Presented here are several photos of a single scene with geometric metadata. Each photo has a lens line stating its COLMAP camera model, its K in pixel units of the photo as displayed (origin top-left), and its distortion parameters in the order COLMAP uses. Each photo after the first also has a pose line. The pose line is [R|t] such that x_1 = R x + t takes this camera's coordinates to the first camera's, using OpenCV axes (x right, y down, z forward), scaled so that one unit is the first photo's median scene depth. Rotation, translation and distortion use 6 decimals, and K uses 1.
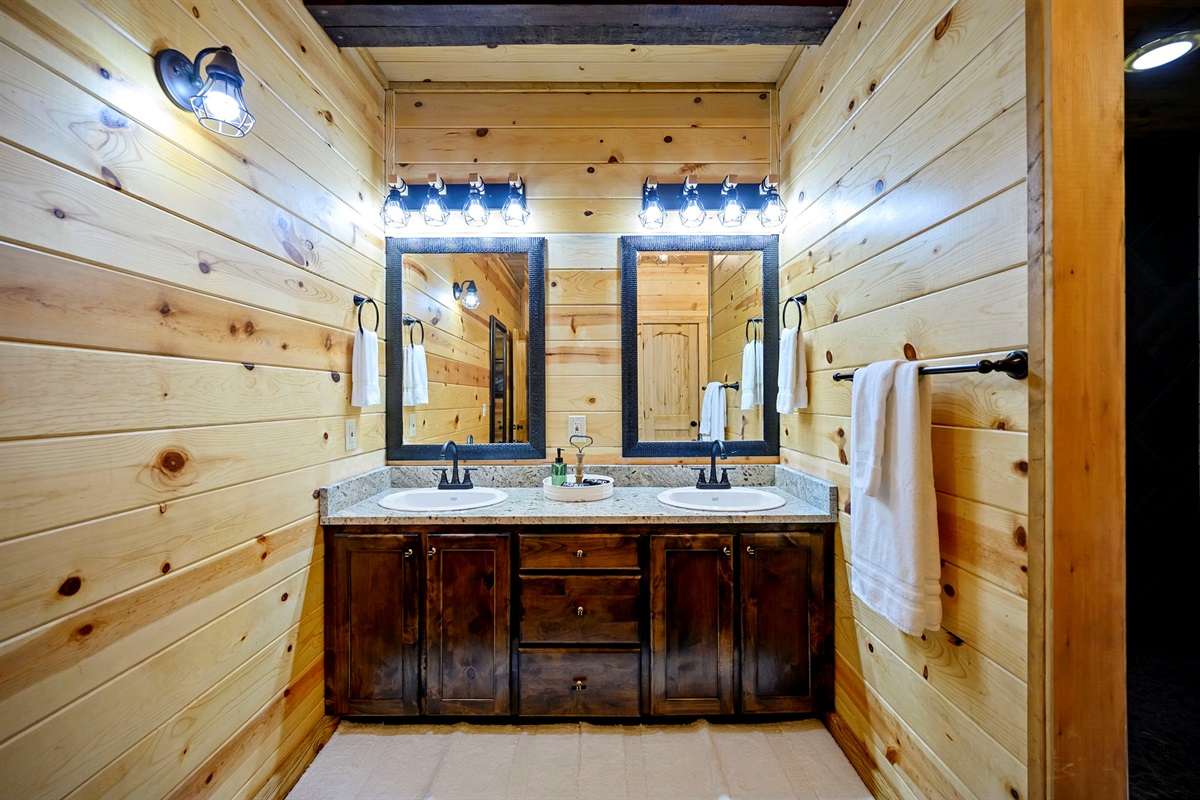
lens RADIAL K [[479.0, 0, 596.5], [0, 479.0, 396.4], [0, 0, 1]] dist [-0.002468, -0.000062]
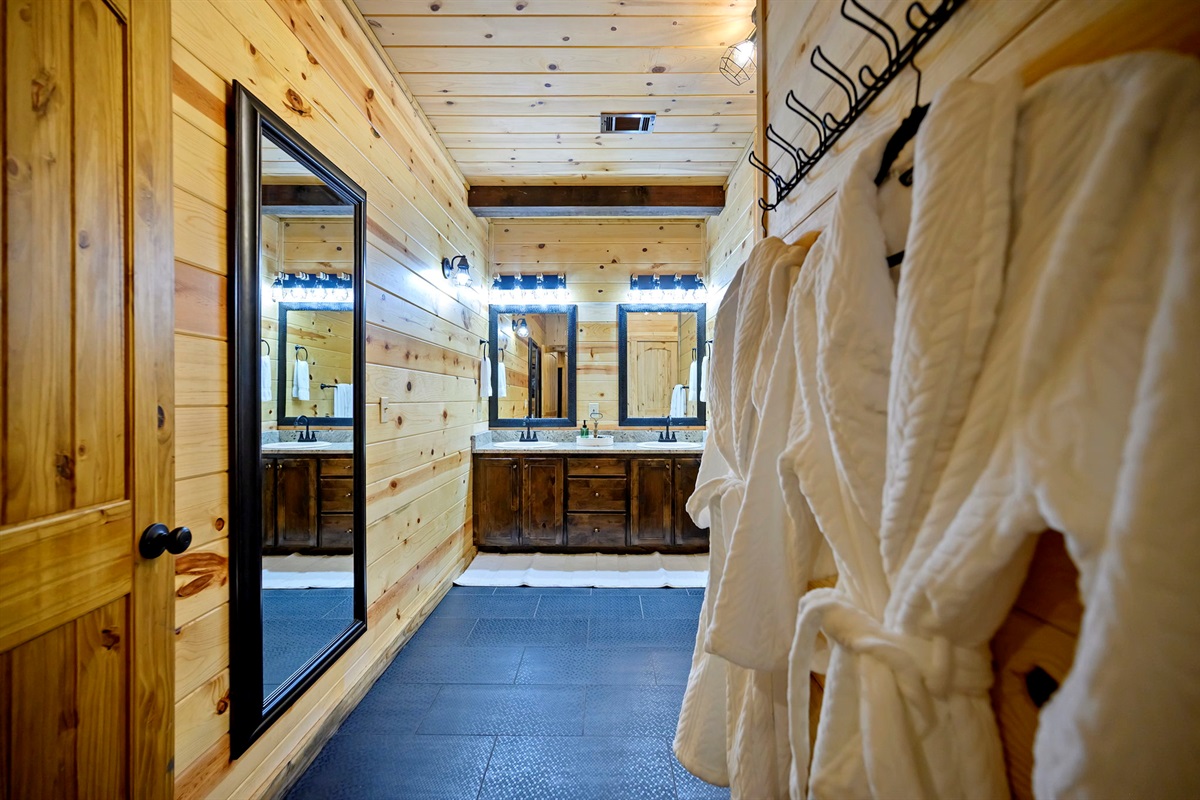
lens RADIAL K [[479.0, 0, 603.5], [0, 479.0, 400.1], [0, 0, 1]] dist [-0.002468, -0.000062]
pose [[0.999975, 0.003381, 0.006208, -0.015619], [-0.003405, 0.999987, 0.003844, 0.022111], [-0.006195, -0.003865, 0.999973, -0.833759]]
